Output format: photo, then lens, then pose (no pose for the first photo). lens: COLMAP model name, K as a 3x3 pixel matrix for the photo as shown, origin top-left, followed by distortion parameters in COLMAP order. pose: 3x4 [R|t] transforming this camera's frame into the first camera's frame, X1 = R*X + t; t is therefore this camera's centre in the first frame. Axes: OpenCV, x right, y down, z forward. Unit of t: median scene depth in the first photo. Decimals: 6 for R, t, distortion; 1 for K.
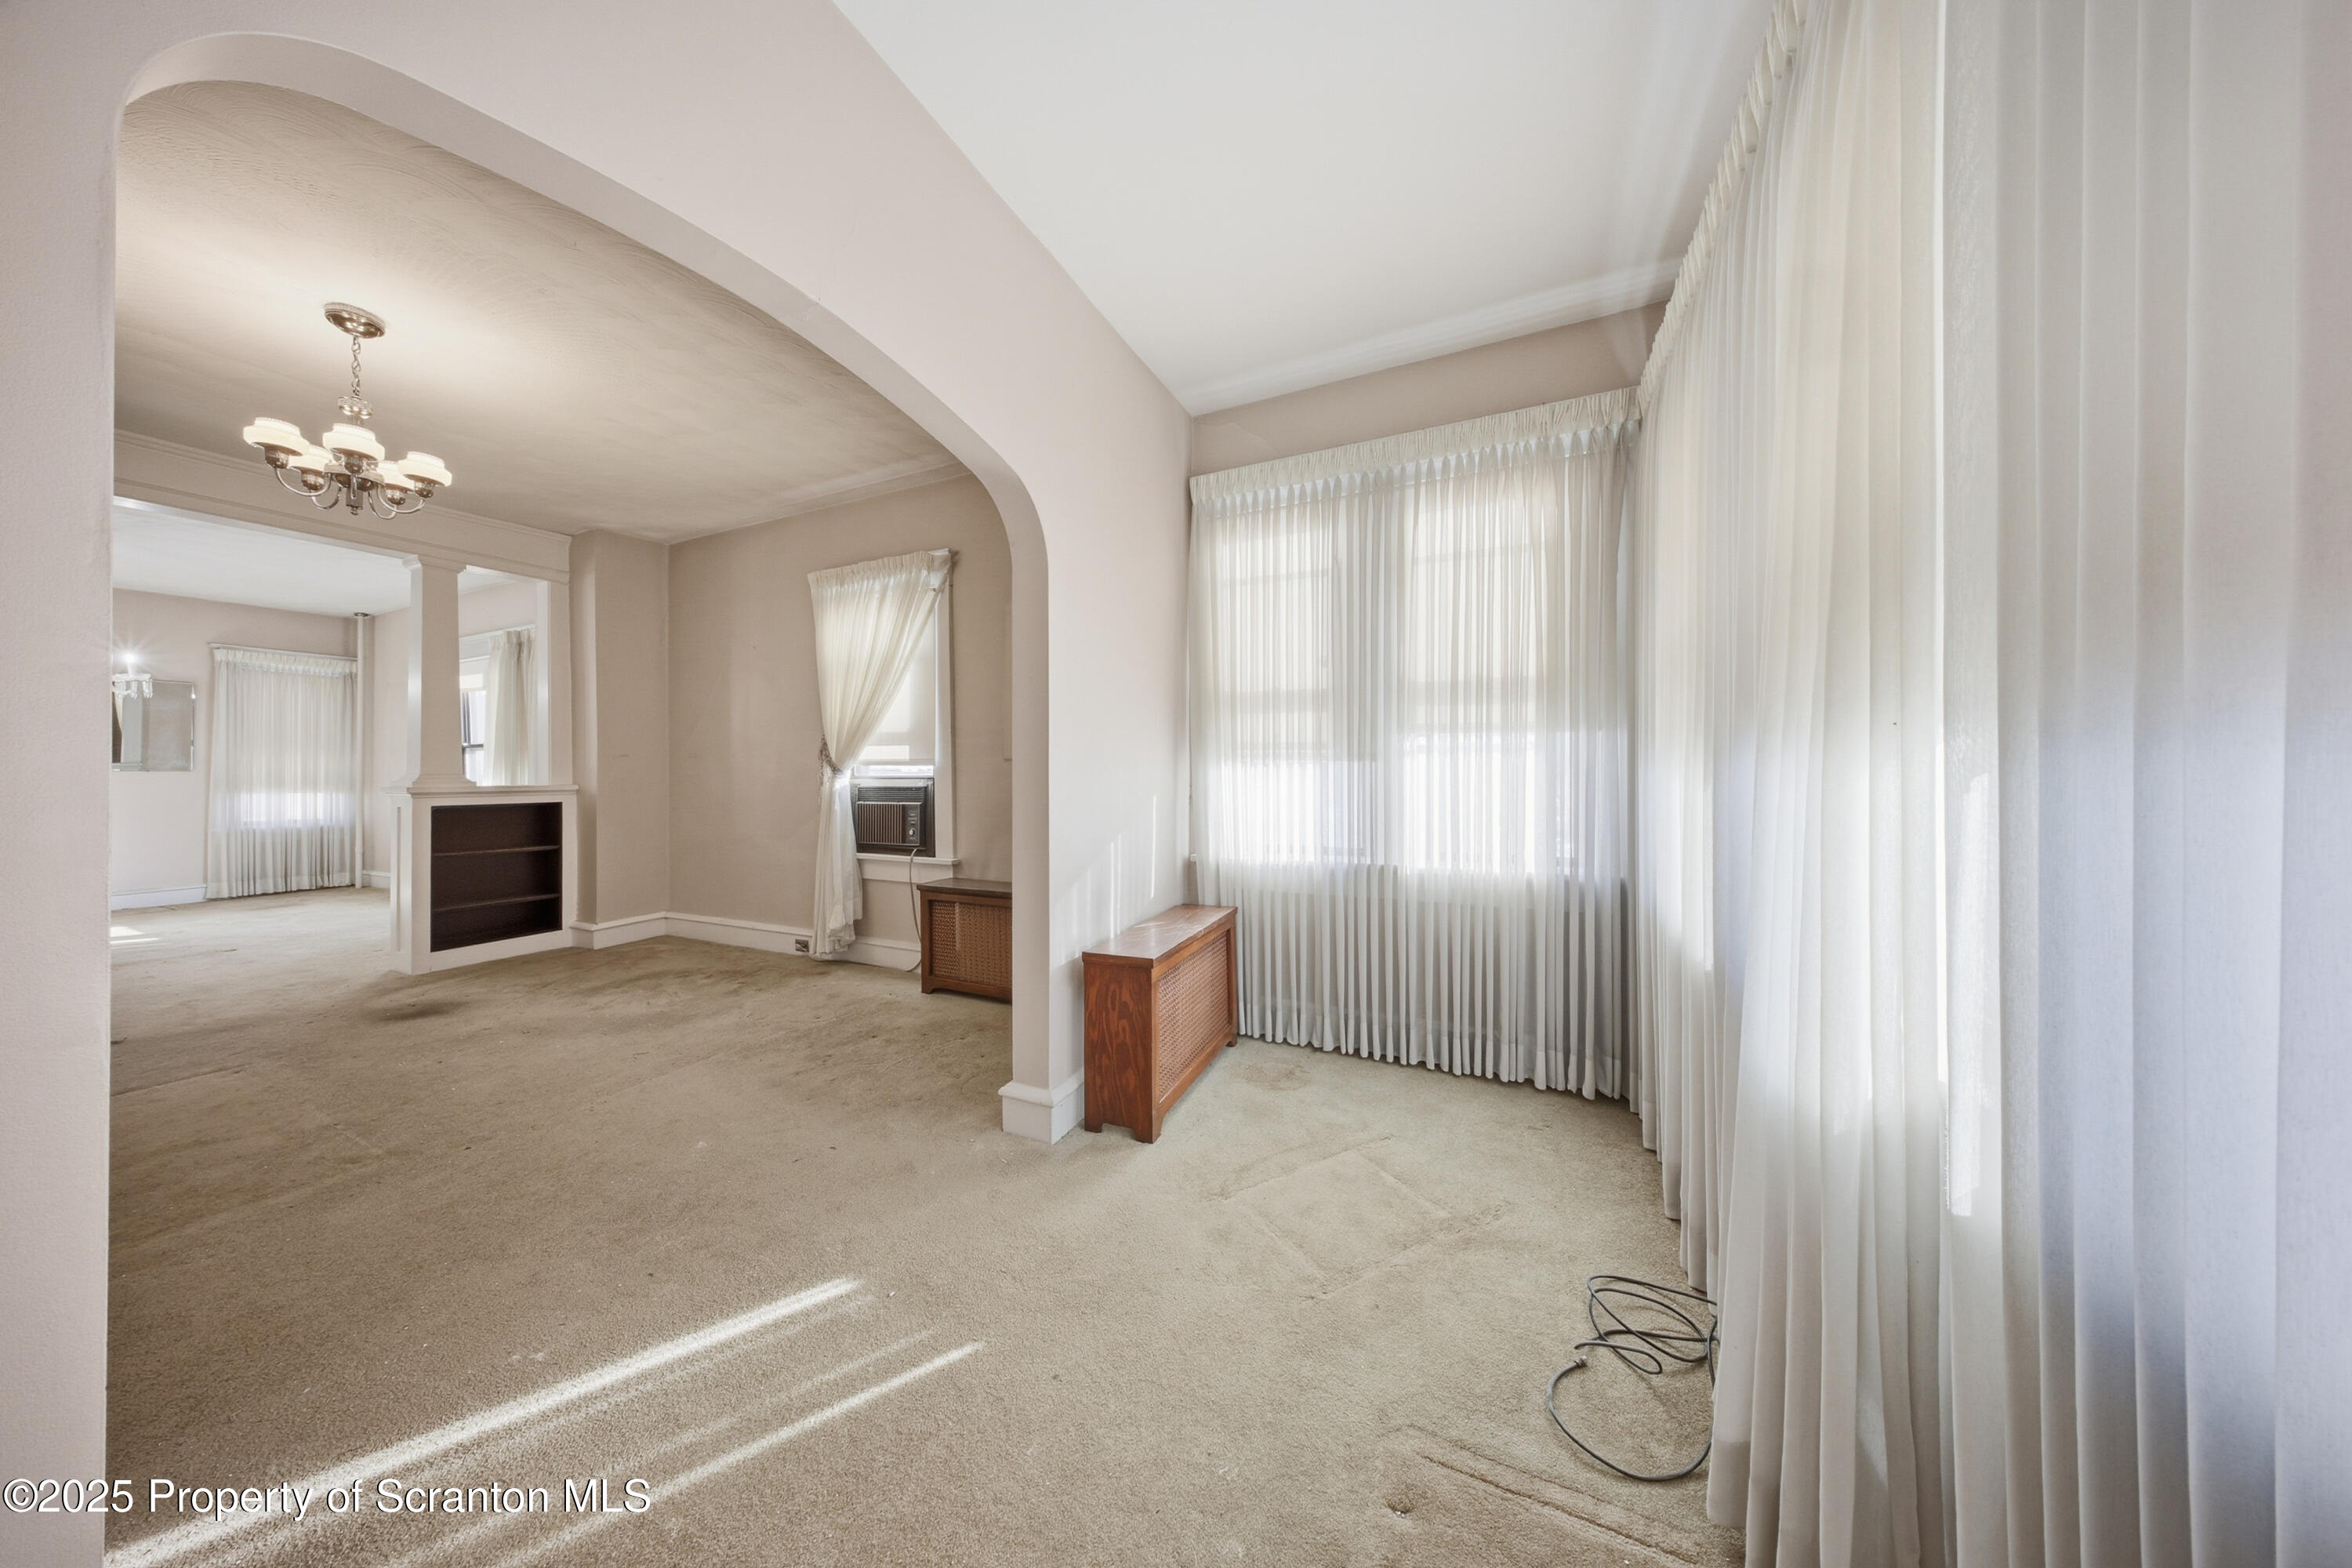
lens RADIAL K [[692.8, 0, 1172.4], [0, 692.8, 782.2], [0, 0, 1]] dist [0.008276, -0.005531]
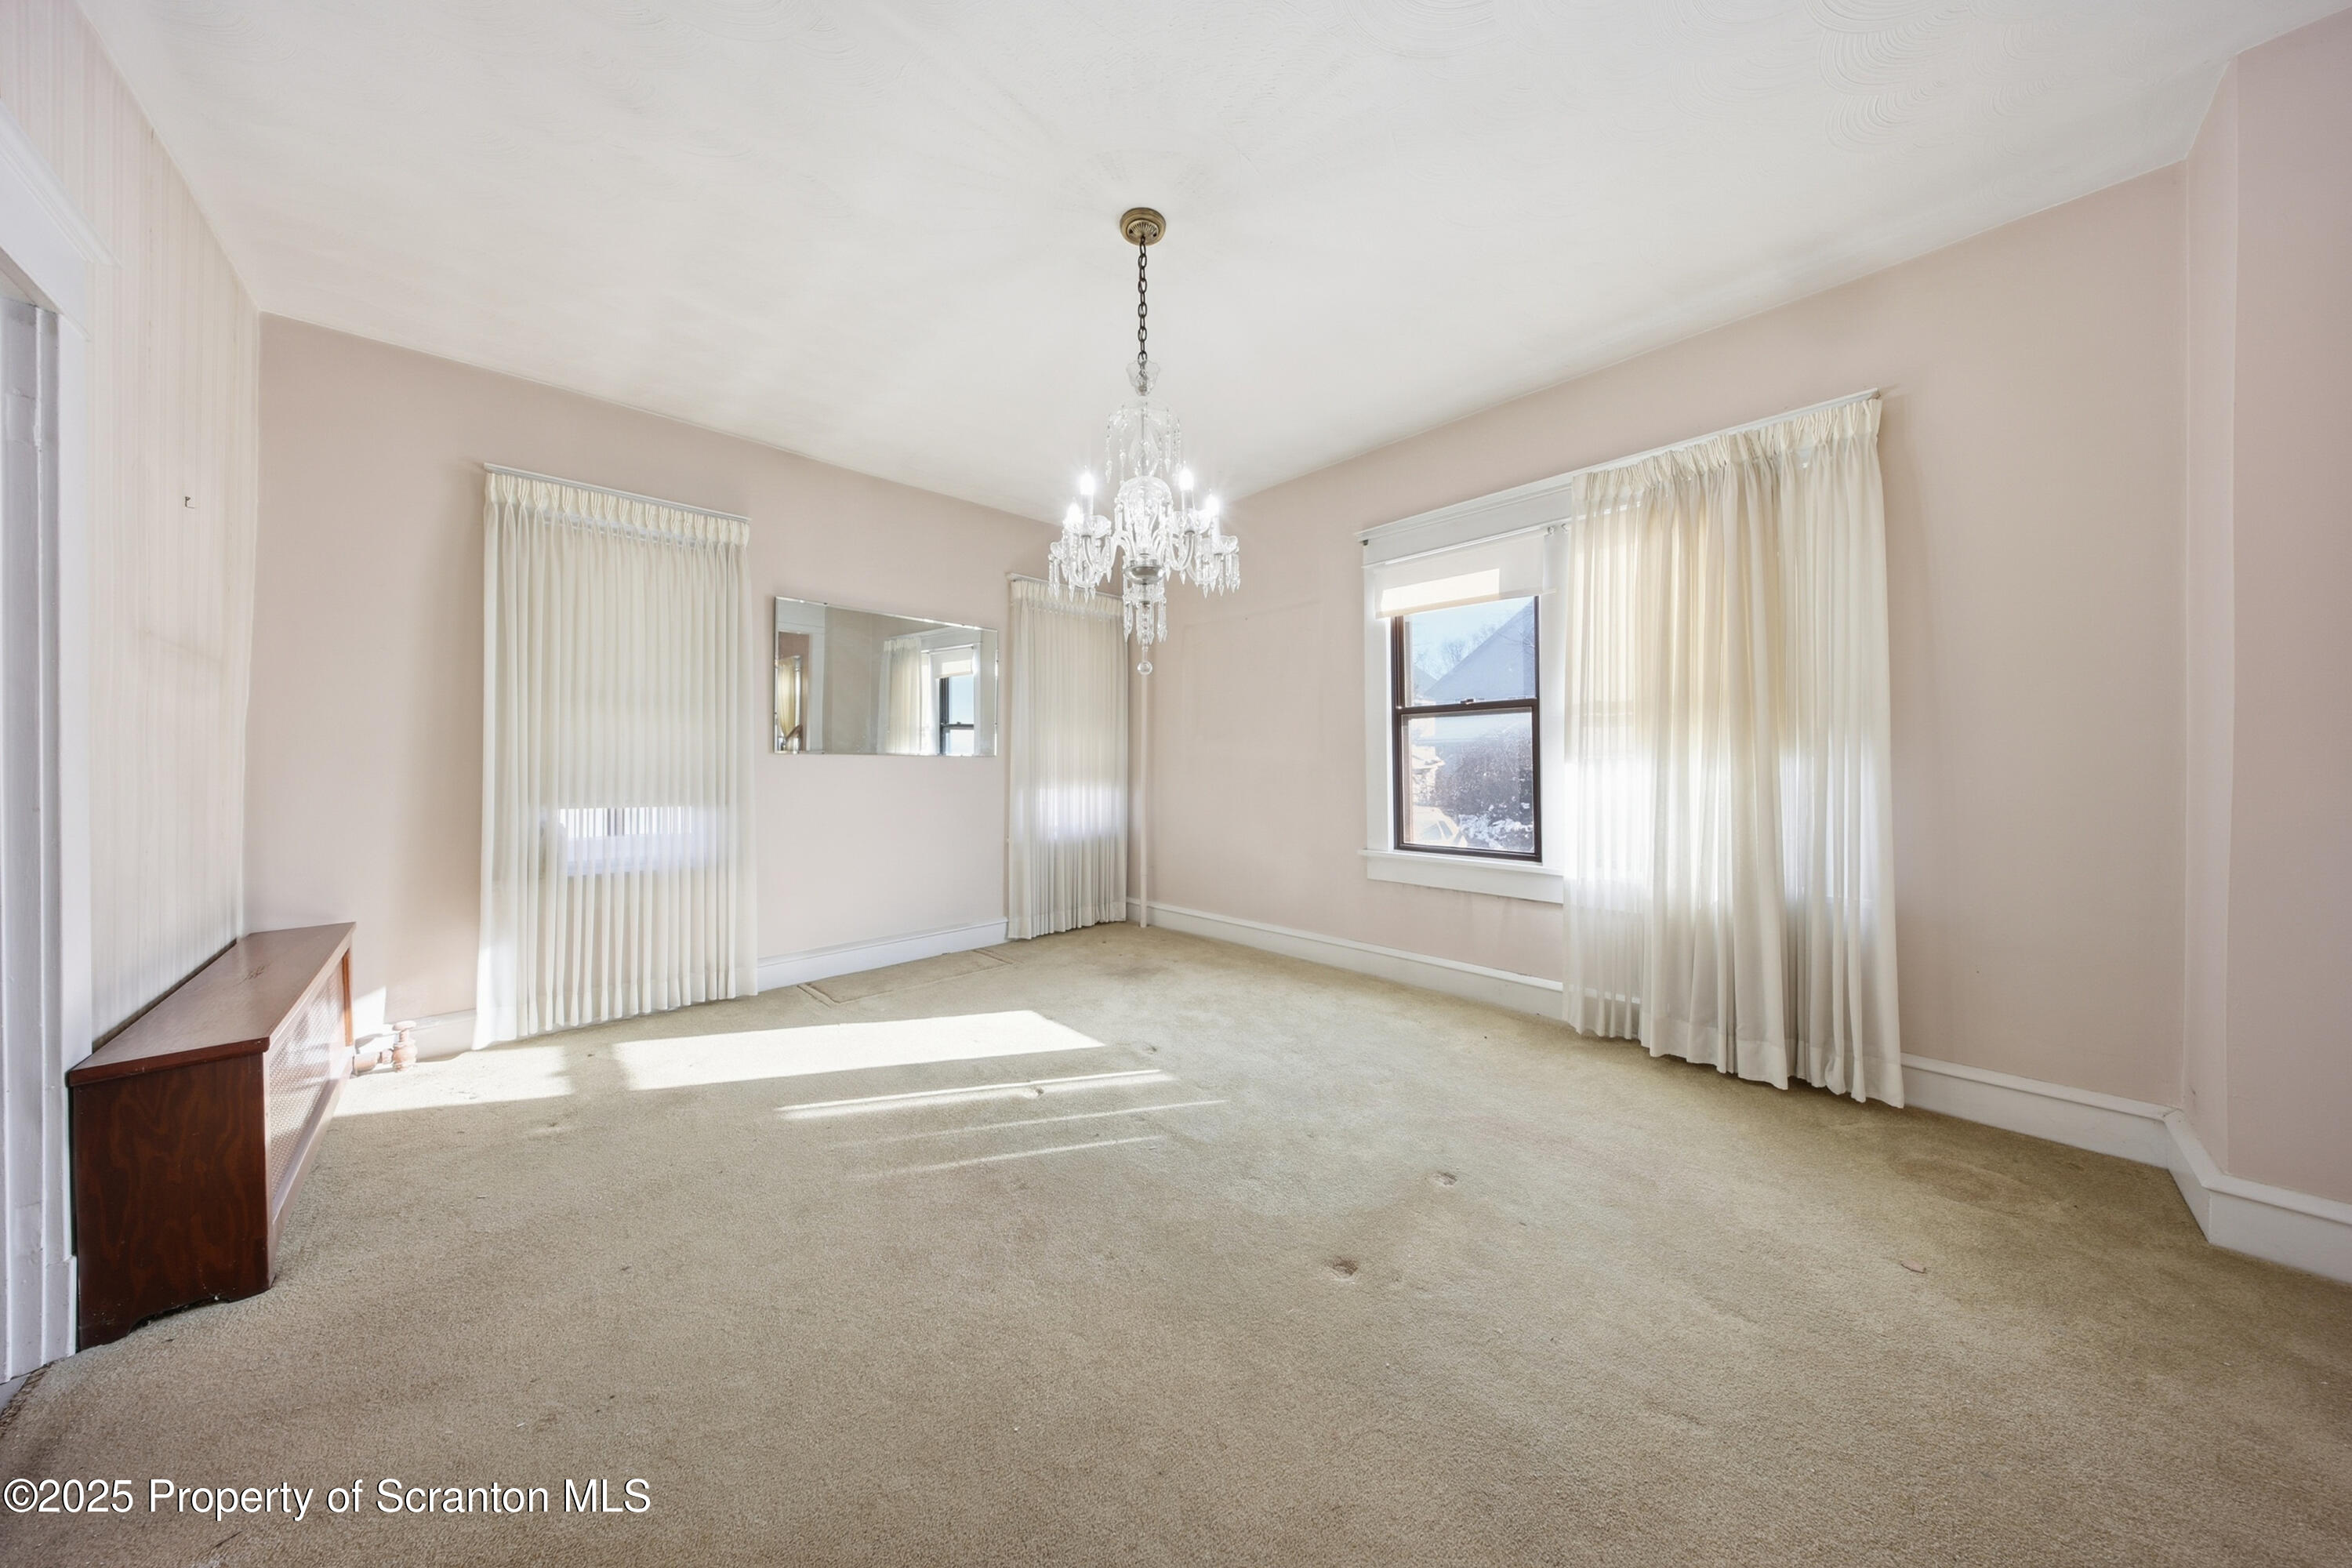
lens RADIAL K [[692.8, 0, 1172.4], [0, 692.8, 782.2], [0, 0, 1]] dist [0.008276, -0.005531]
pose [[0.927625, 0.018079, -0.373076, -1.541673], [-0.010886, 0.999712, 0.021380, -0.010364], [0.373355, -0.015771, 0.927554, 0.641375]]
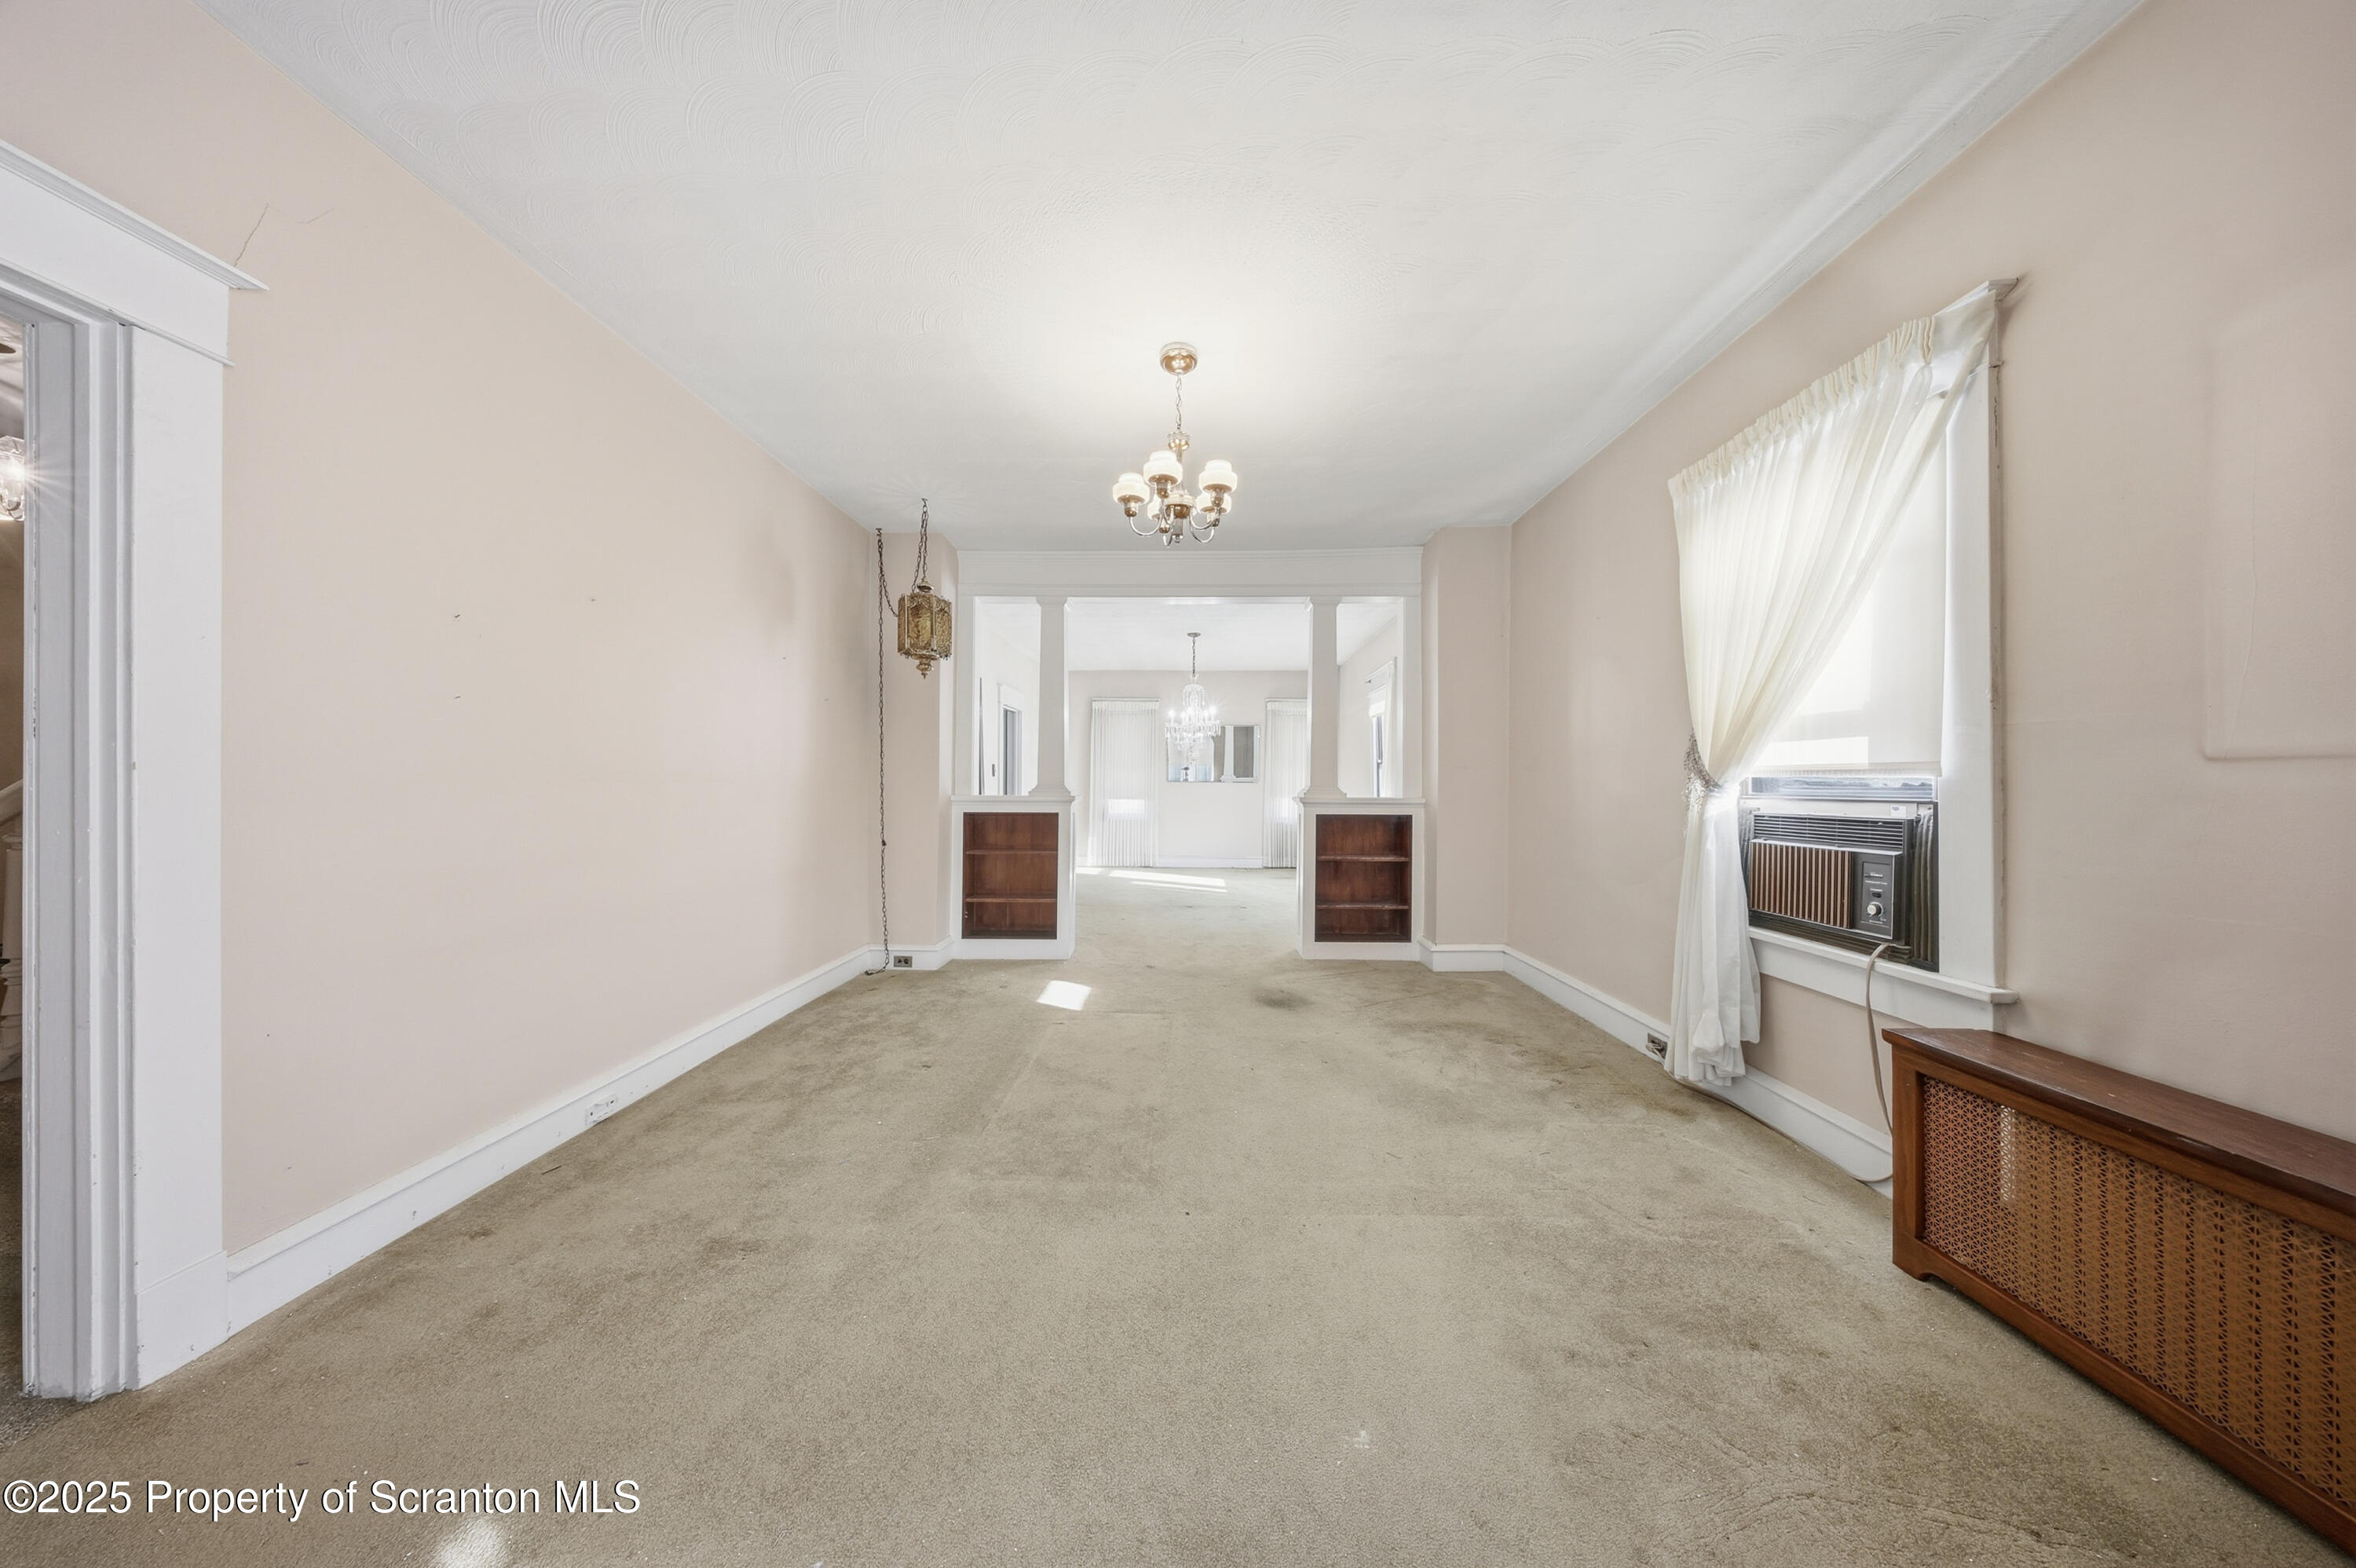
lens RADIAL K [[694.0, 0, 1174.4], [0, 694.0, 782.2], [0, 0, 1]] dist [0.008276, -0.005531]
pose [[0.402247, 0.003486, -0.915525, -0.116297], [-0.021397, 0.999755, -0.005594, -0.006558], [0.915281, 0.021840, 0.402223, 0.326210]]
